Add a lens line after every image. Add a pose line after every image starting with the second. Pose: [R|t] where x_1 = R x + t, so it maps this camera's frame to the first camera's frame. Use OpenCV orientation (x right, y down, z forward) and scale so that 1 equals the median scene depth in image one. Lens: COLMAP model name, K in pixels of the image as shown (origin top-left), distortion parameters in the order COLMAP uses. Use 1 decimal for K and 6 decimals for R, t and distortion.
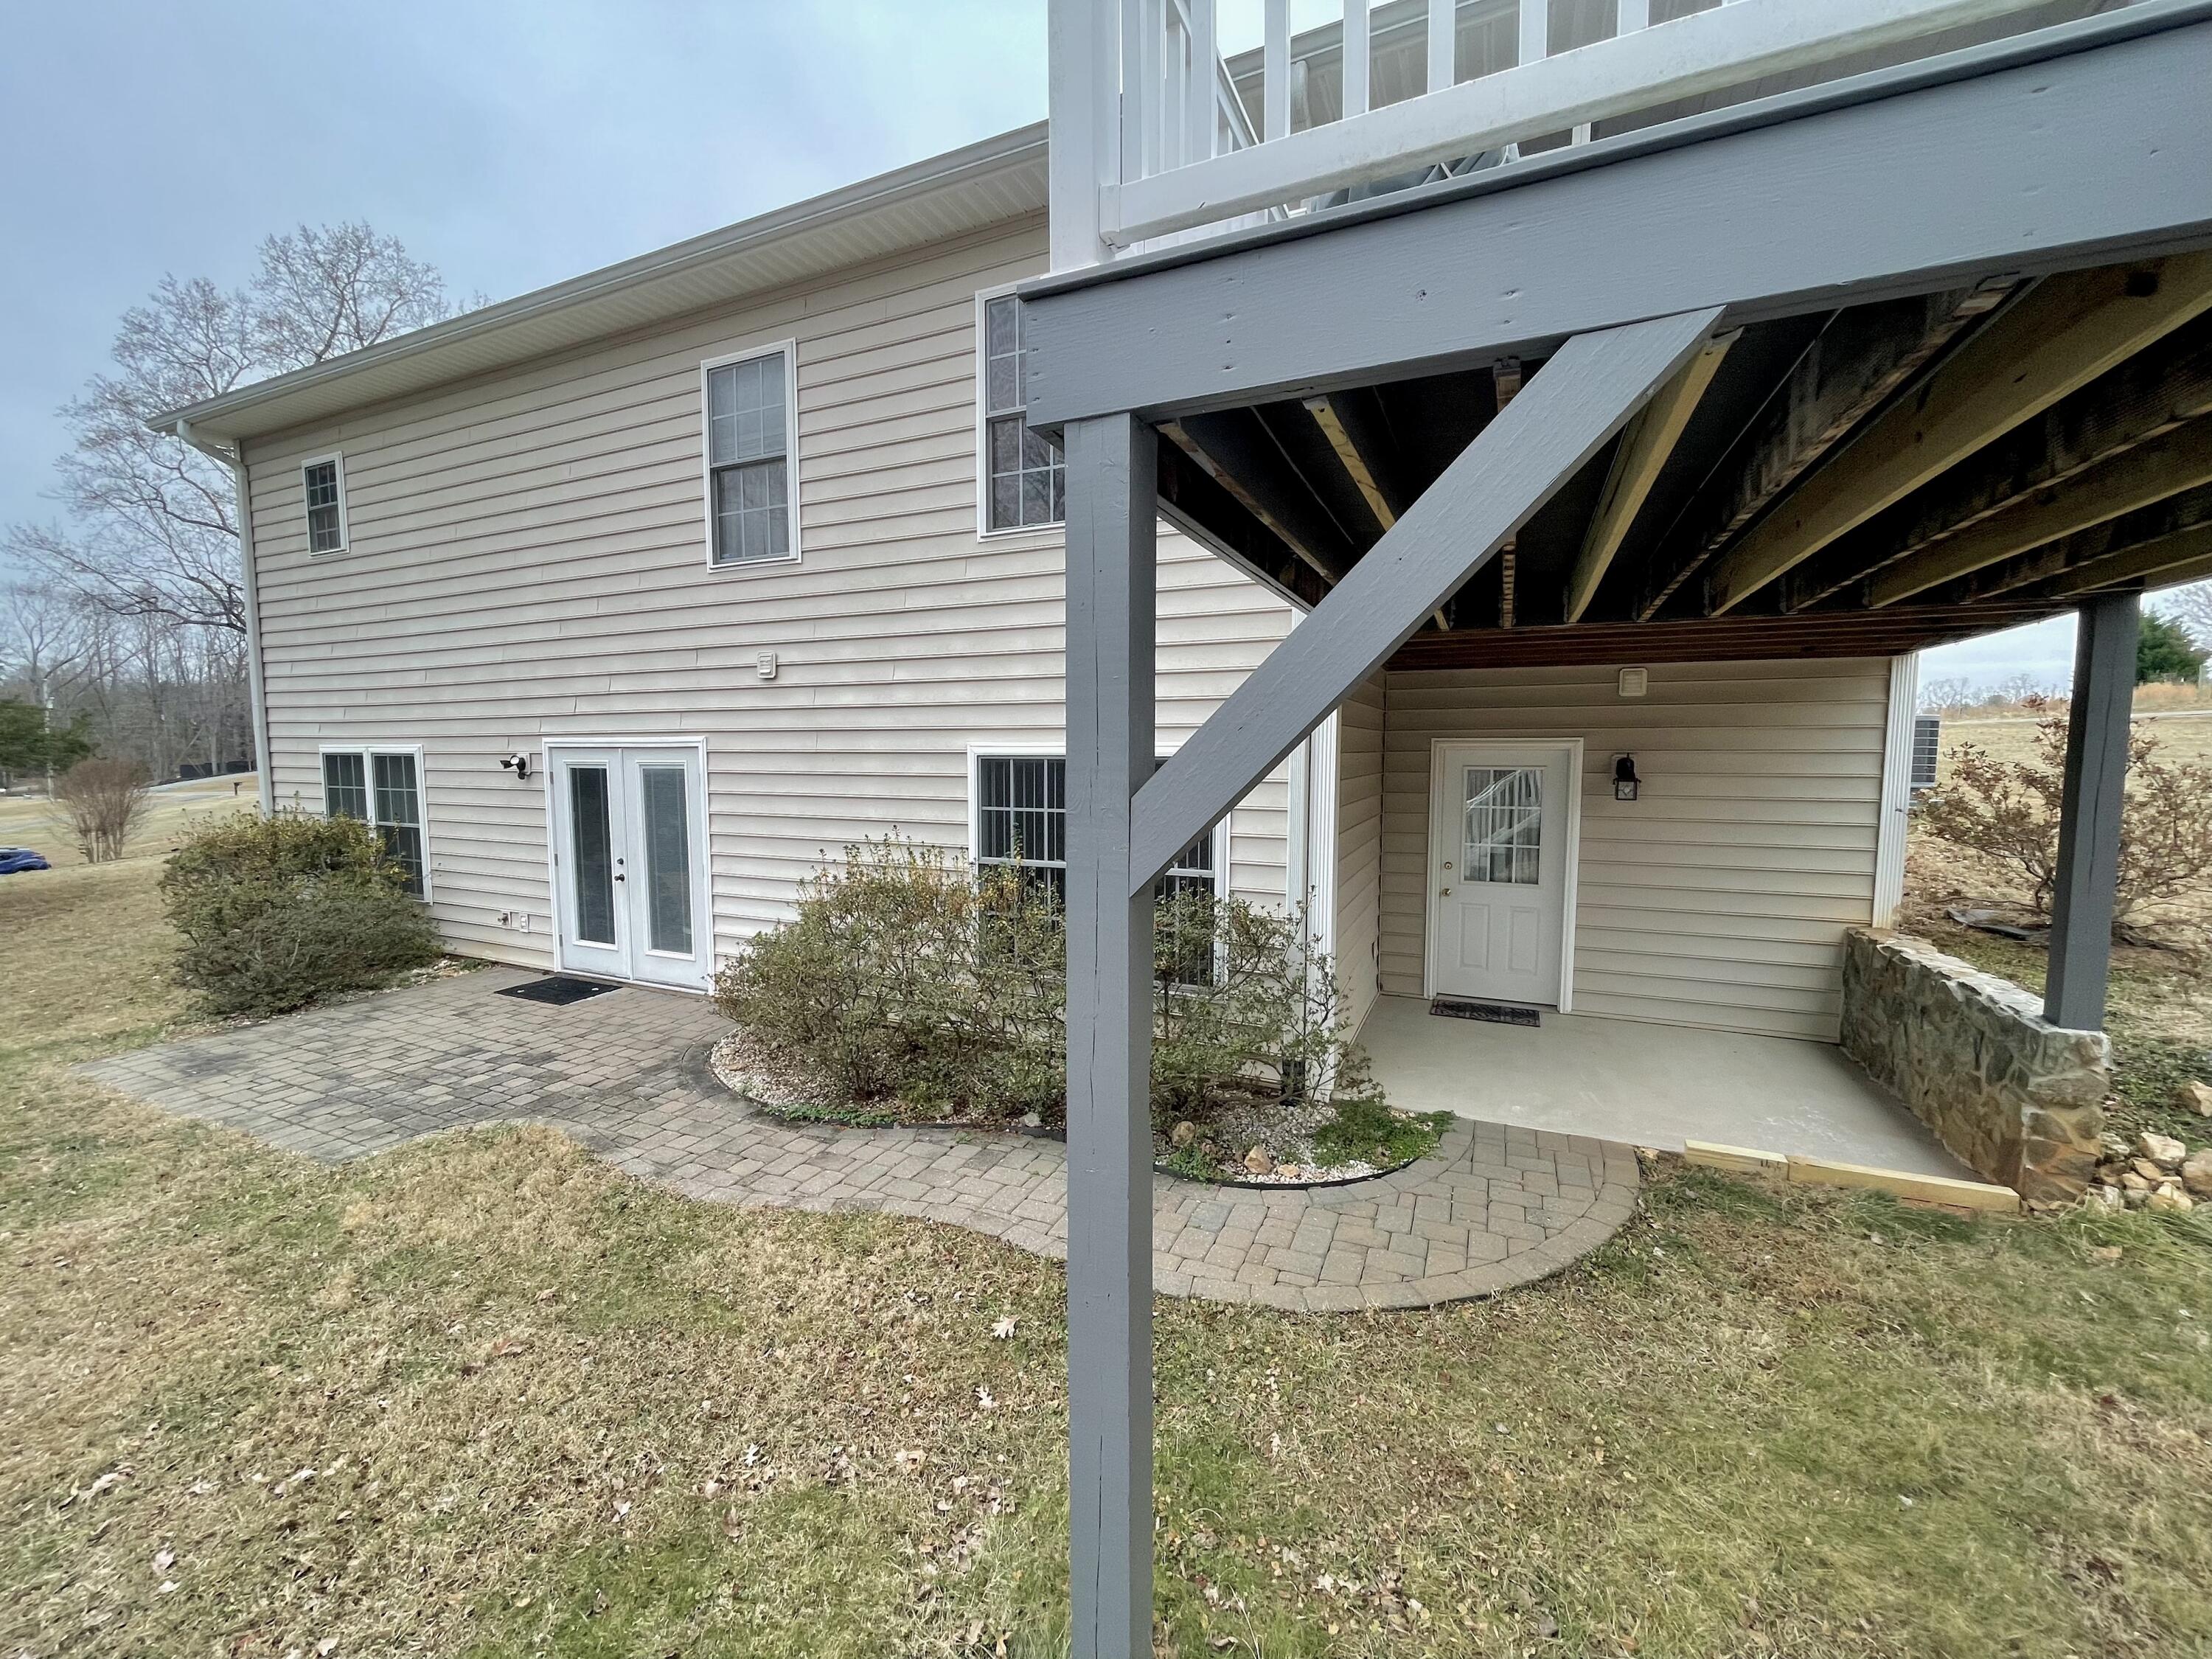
lens RADIAL K [[880.5, 0, 1100.2], [0, 880.5, 821.0], [0, 0, 1]] dist [-0.002125, -0.002135]
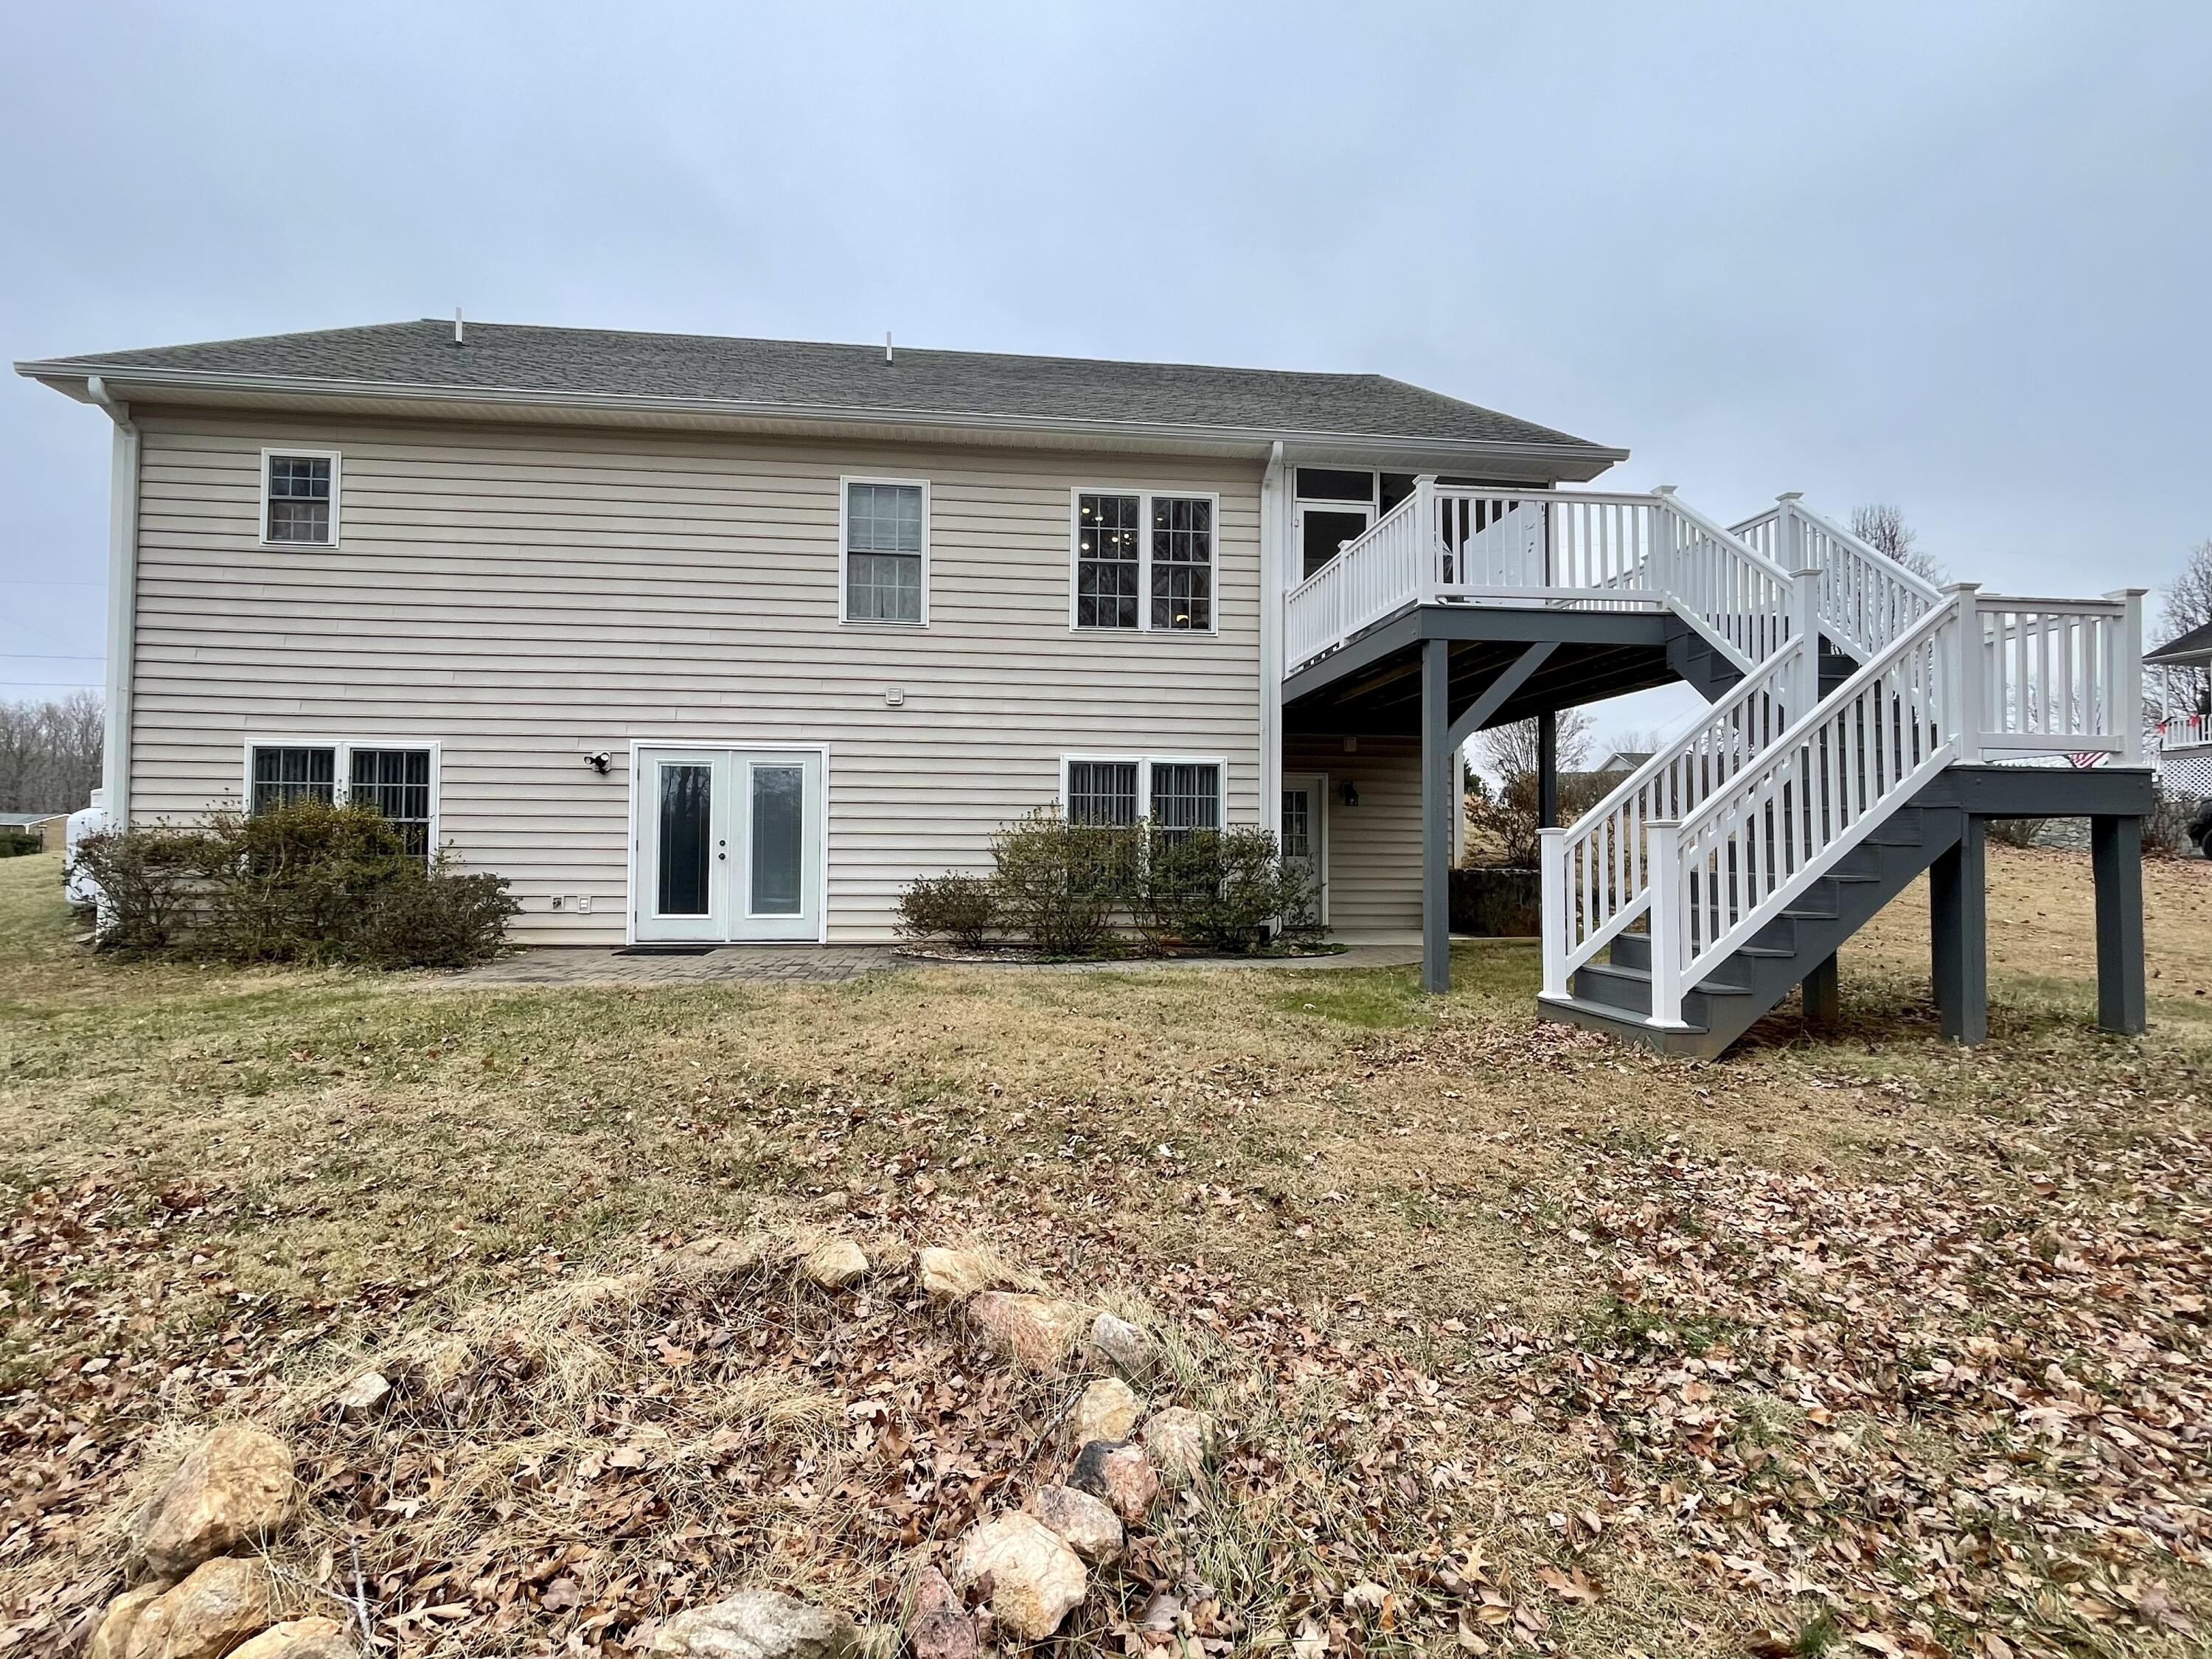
lens RADIAL K [[1021.8, 0, 1095.5], [0, 1021.8, 826.3], [0, 0, 1]] dist [-0.006794, -0.000756]
pose [[0.855566, 0.022410, 0.517209, -0.953280], [0.035313, 0.994209, -0.101492, 0.210834], [-0.516488, 0.105097, 0.849820, -0.533063]]
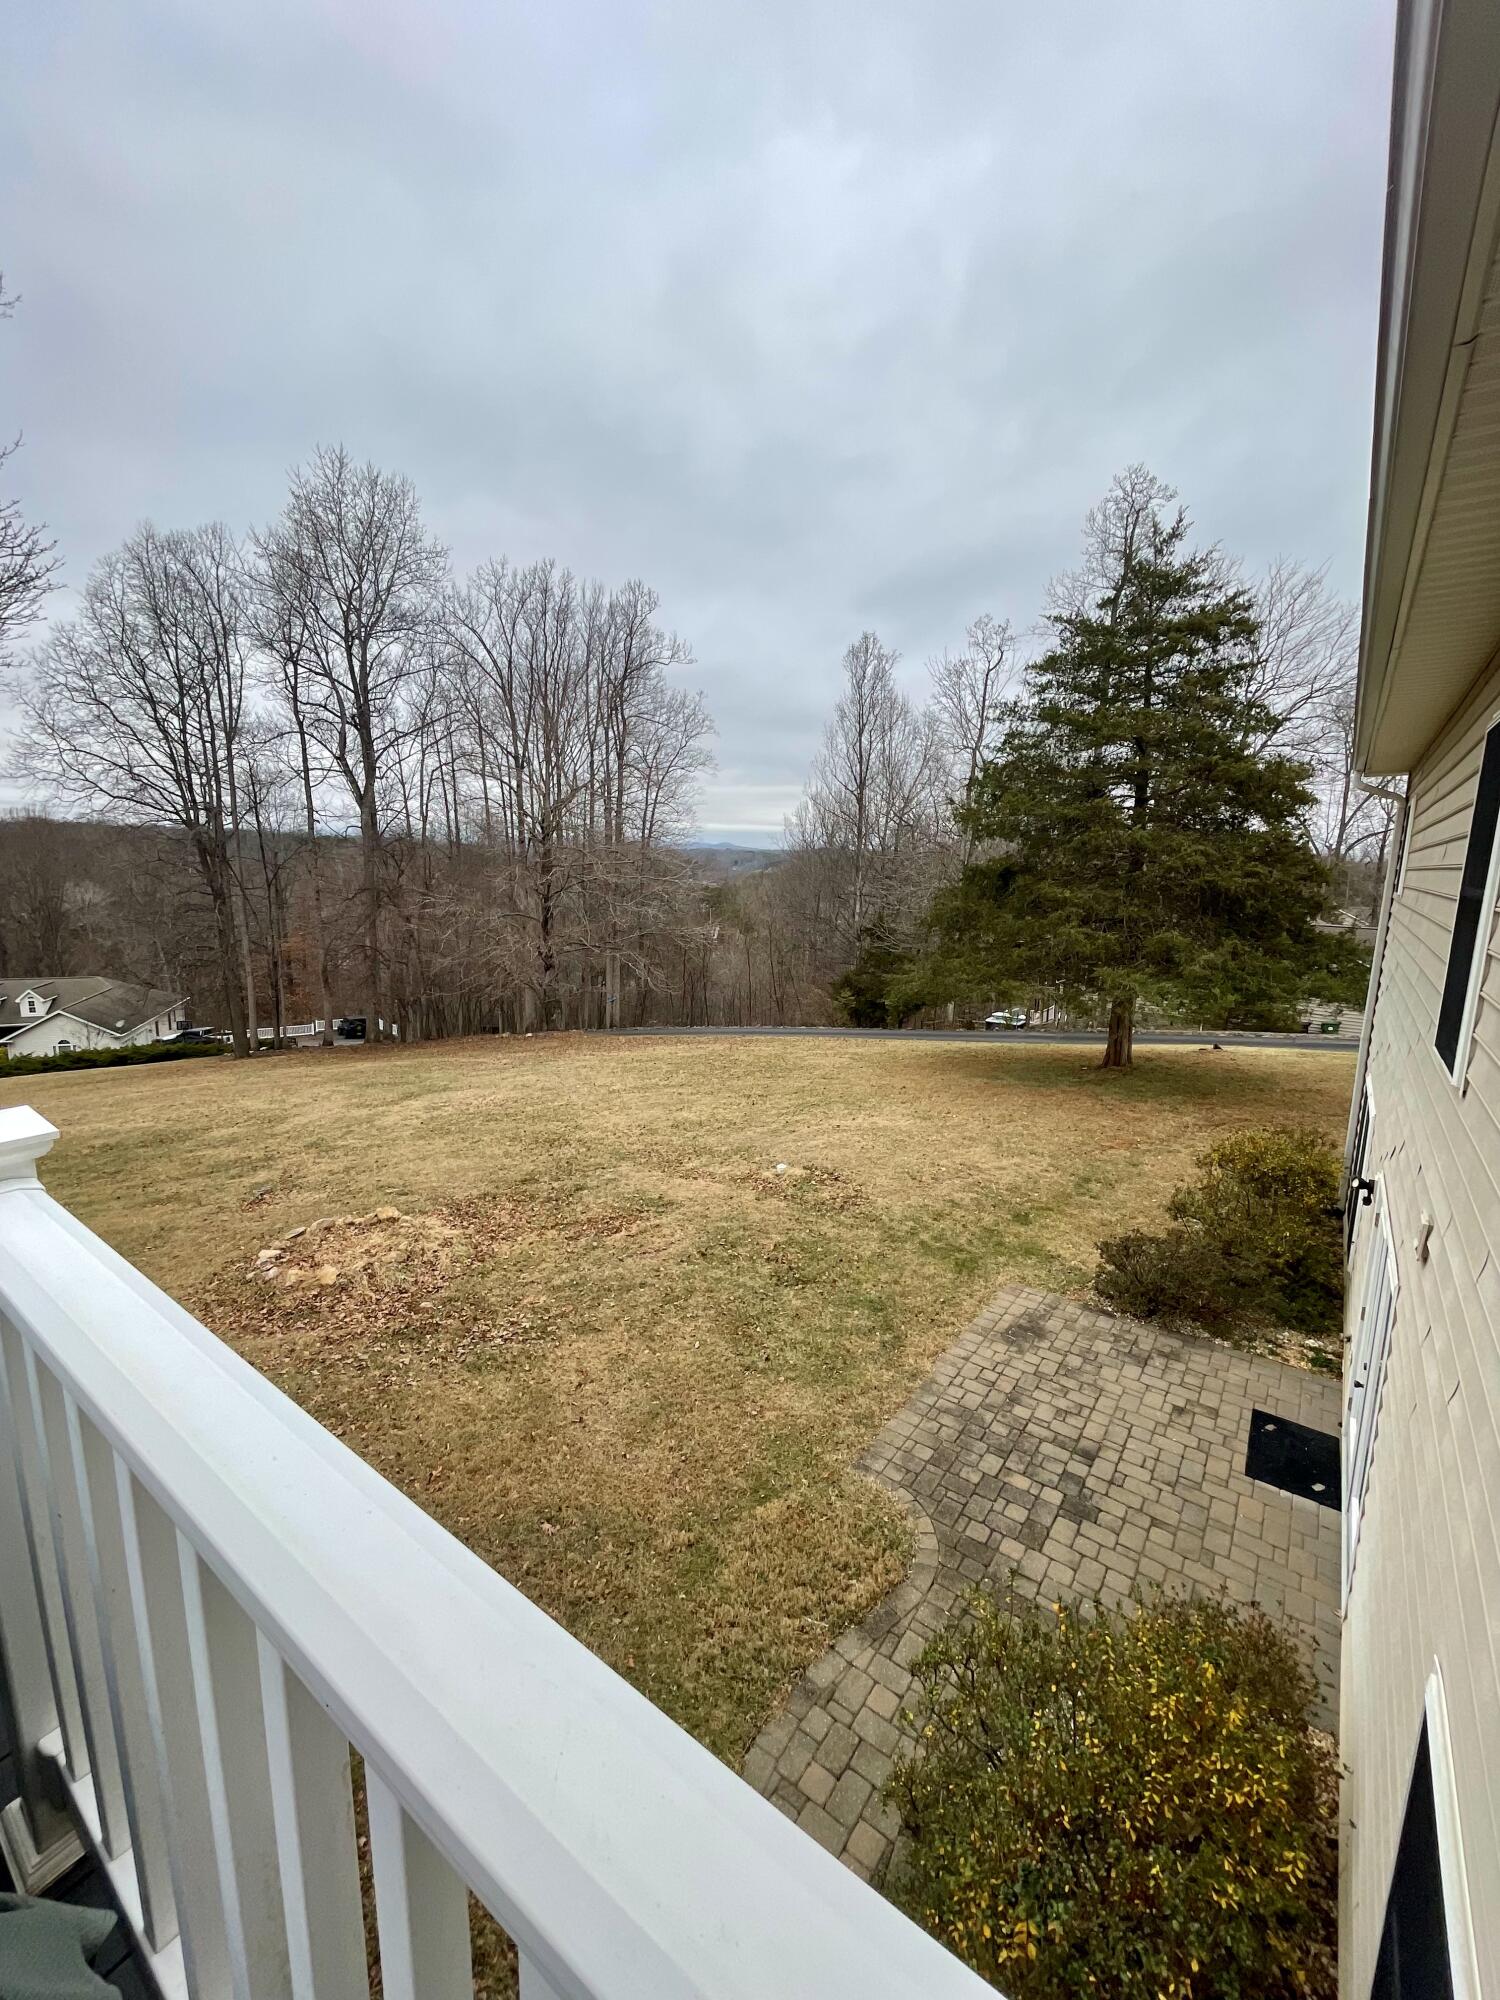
lens RADIAL K [[796.1, 0, 755.6], [0, 796.1, 1003.4], [0, 0, 1]] dist [-0.002125, -0.002135]
pose [[-0.217750, 0.164407, -0.962058, 0.197243], [-0.084685, 0.978810, 0.186437, -0.388004], [0.972324, 0.122068, -0.199213, 0.673947]]
